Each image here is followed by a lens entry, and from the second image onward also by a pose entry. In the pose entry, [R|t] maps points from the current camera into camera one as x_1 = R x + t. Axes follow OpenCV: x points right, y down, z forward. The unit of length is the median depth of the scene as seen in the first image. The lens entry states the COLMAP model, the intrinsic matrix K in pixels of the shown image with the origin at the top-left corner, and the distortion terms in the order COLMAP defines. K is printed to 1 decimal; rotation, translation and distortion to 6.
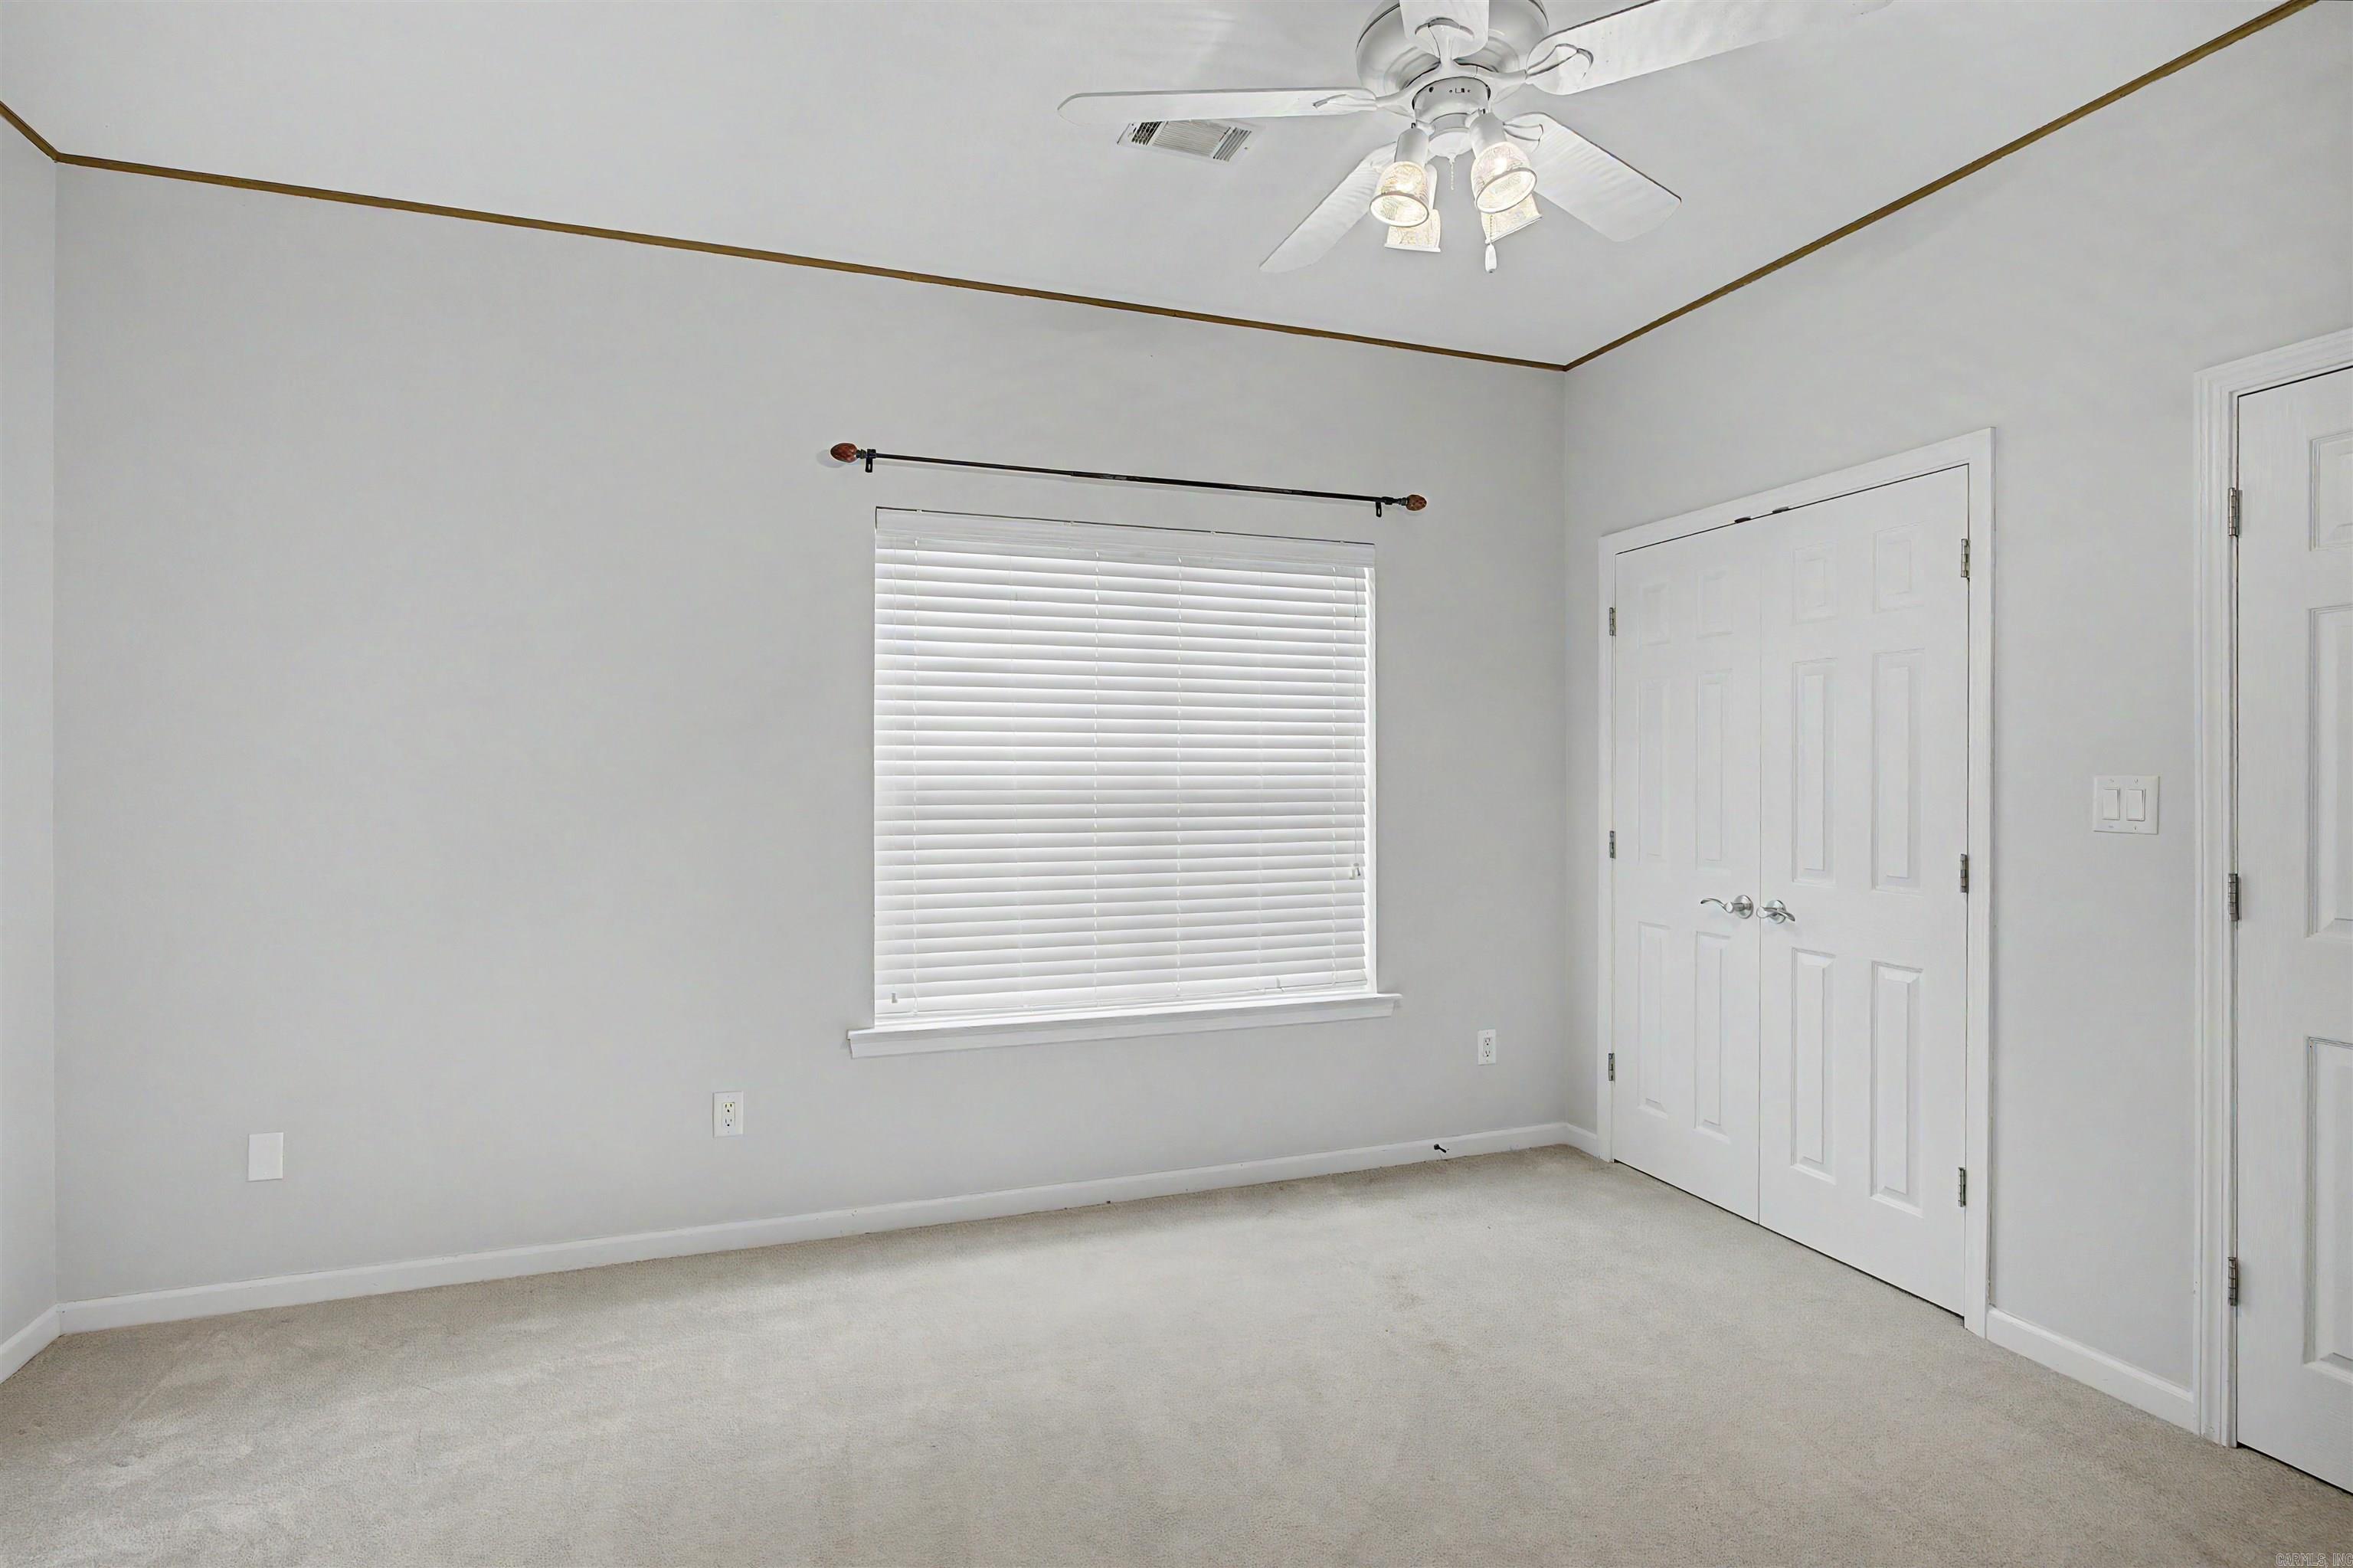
lens RADIAL K [[1178.9, 0, 1184.7], [0, 1178.9, 794.2], [0, 0, 1]] dist [-0.000434, -0.000034]
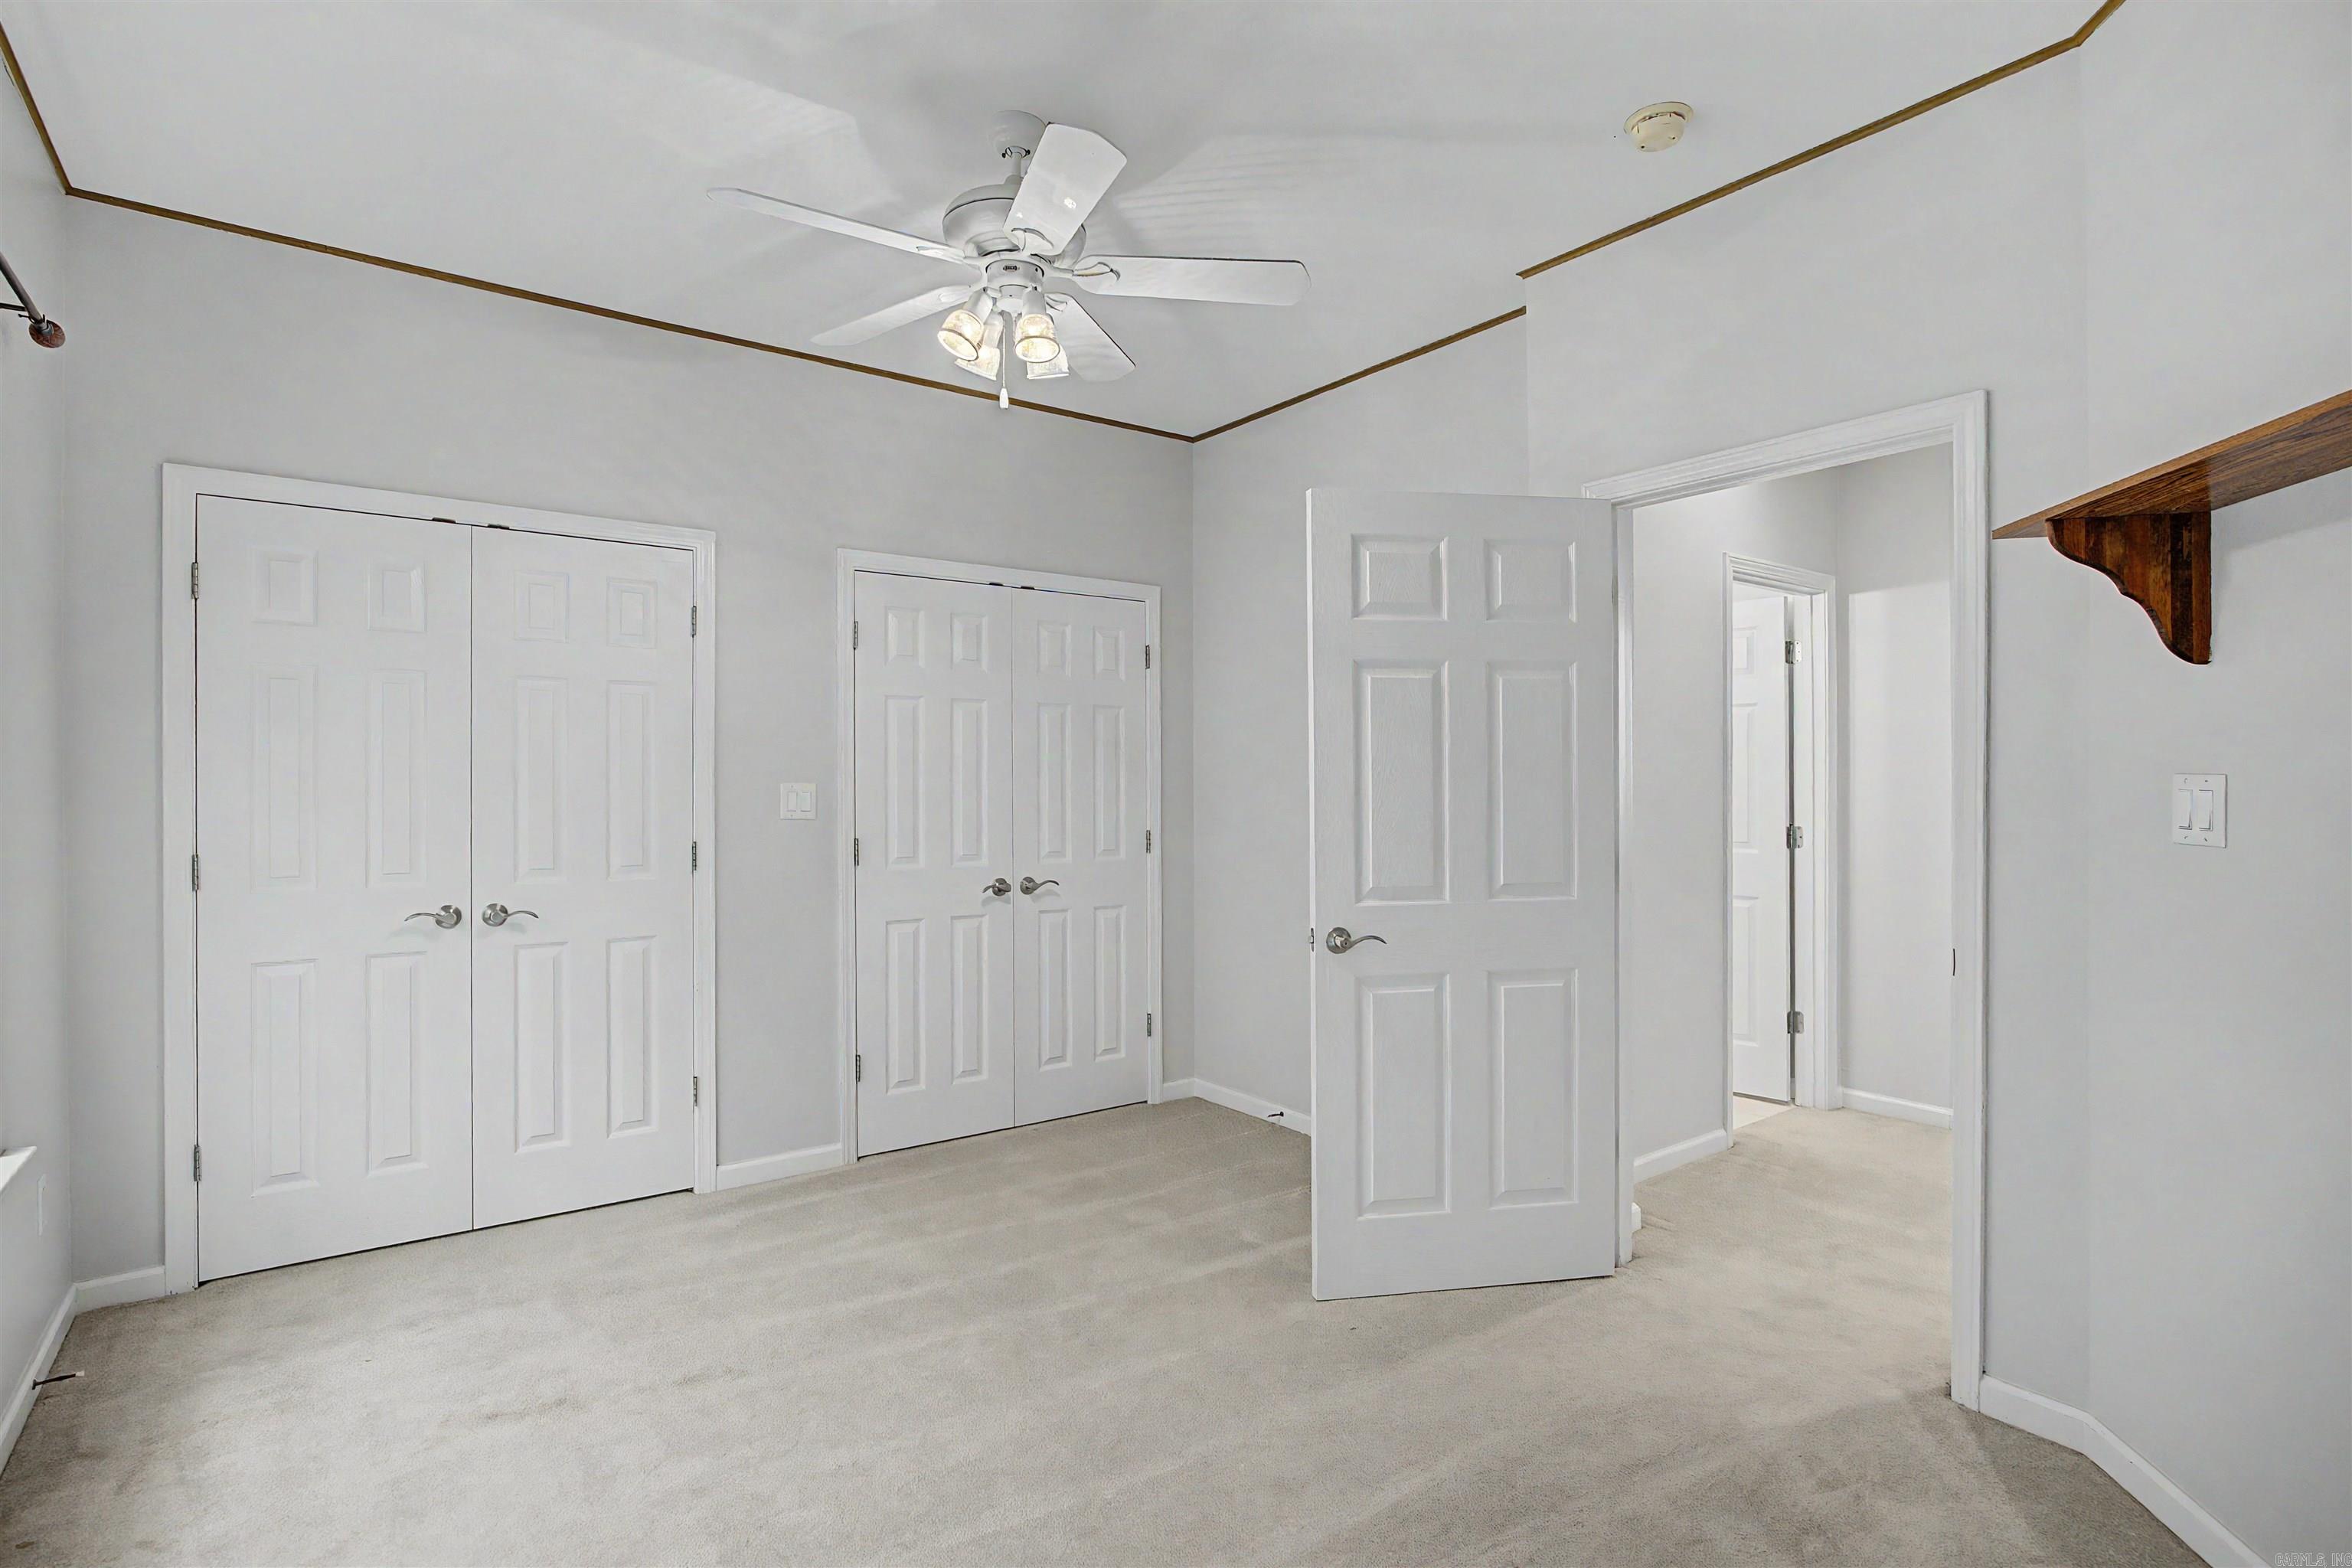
lens RADIAL K [[1168.5, 0, 1176.0], [0, 1168.5, 784.0], [0, 0, 1]] dist [0.002087, 0.000686]
pose [[-0.279490, 0.001712, 0.960147, -0.779221], [0.013131, 0.999912, 0.002040, -0.010371], [-0.960059, 0.013178, -0.279488, 0.857928]]
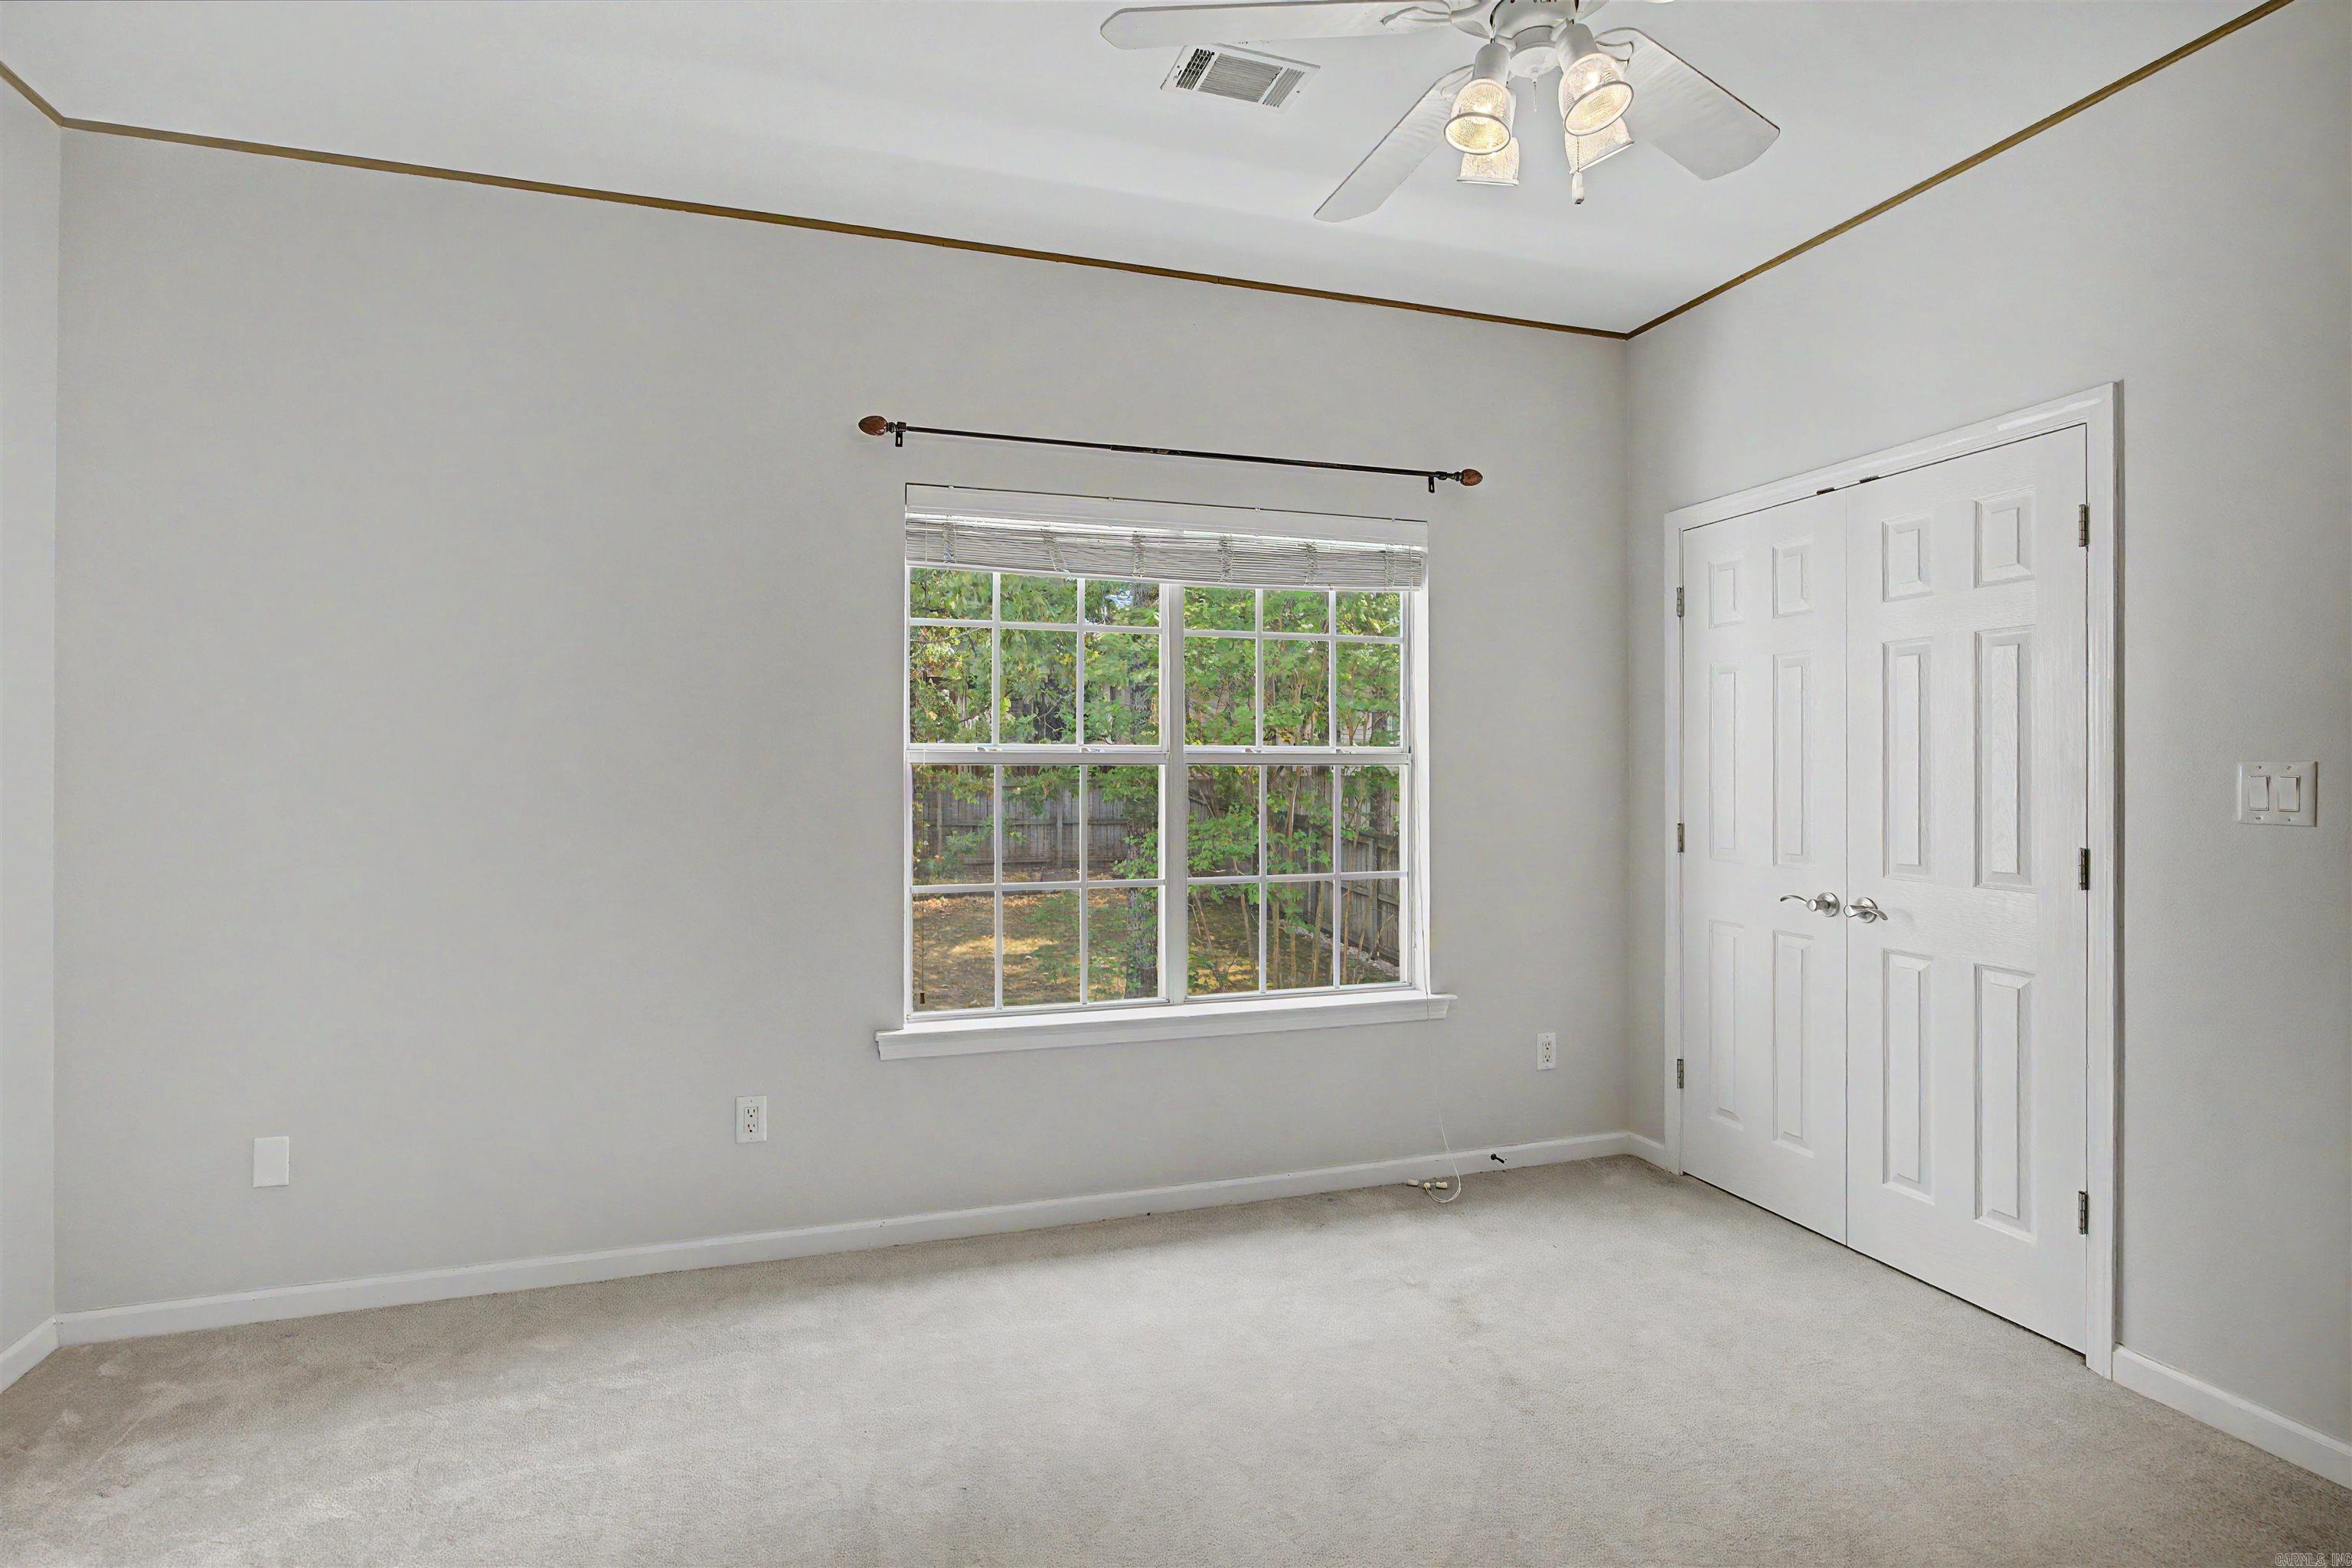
lens RADIAL K [[1168.5, 0, 1176.0], [0, 1168.5, 784.0], [0, 0, 1]] dist [0.002087, 0.000686]
pose [[0.999465, -0.000222, -0.032713, -0.014580], [0.000083, 0.999991, -0.004255, 0.005067], [0.032714, 0.004250, 0.999456, 0.072241]]
